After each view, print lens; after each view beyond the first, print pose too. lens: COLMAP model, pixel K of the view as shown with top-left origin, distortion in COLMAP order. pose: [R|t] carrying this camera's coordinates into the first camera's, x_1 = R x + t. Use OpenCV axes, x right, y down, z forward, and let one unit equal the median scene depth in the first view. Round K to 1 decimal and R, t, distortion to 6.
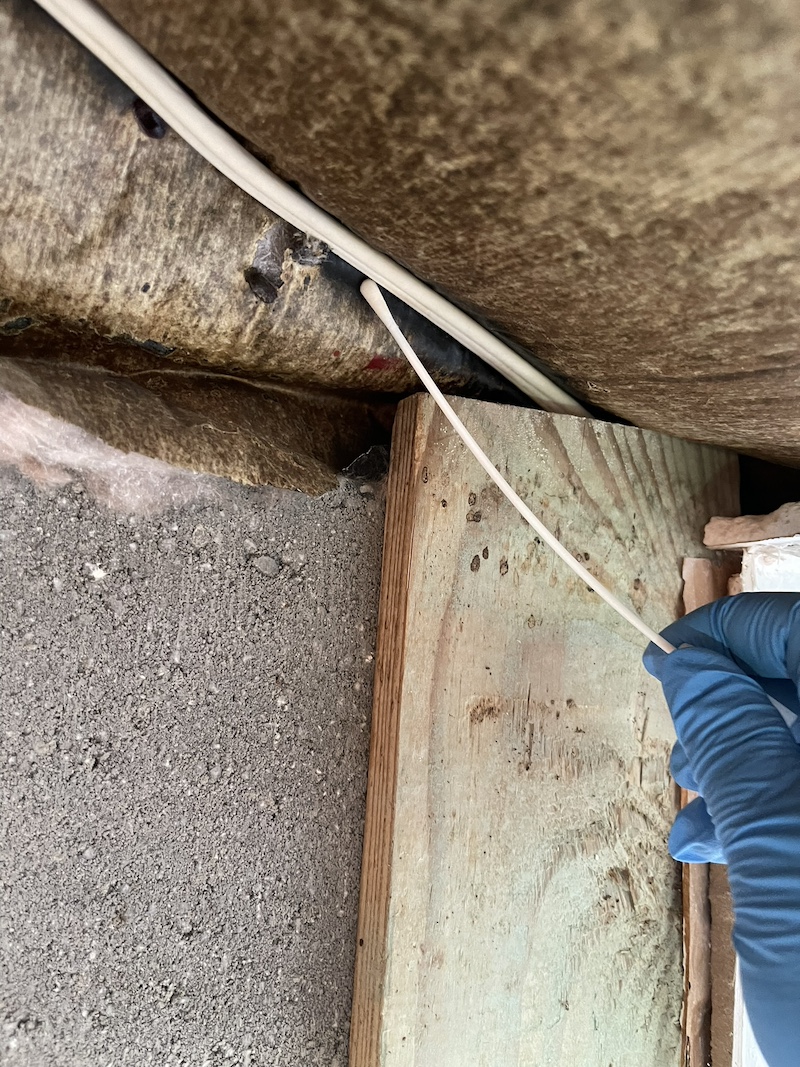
lens RADIAL K [[820.5, 0, 406.3], [0, 820.5, 523.7], [0, 0, 1]] dist [0.038797, -0.078512]
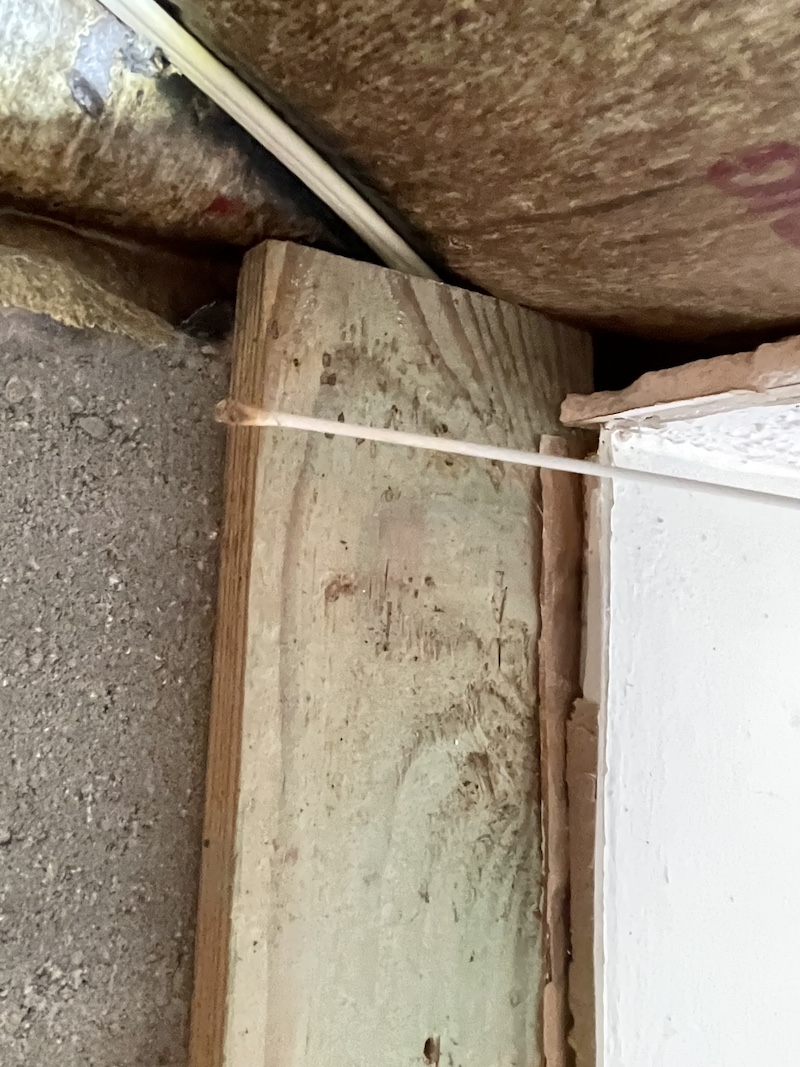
lens RADIAL K [[790.2, 0, 342.8], [0, 790.2, 482.0], [0, 0, 1]] dist [0.022044, -0.050359]
pose [[0.992232, -0.004992, 0.124299, -0.012954], [0.002328, 0.999765, 0.021572, 0.096283], [-0.124377, -0.021115, 0.992010, 0.129800]]
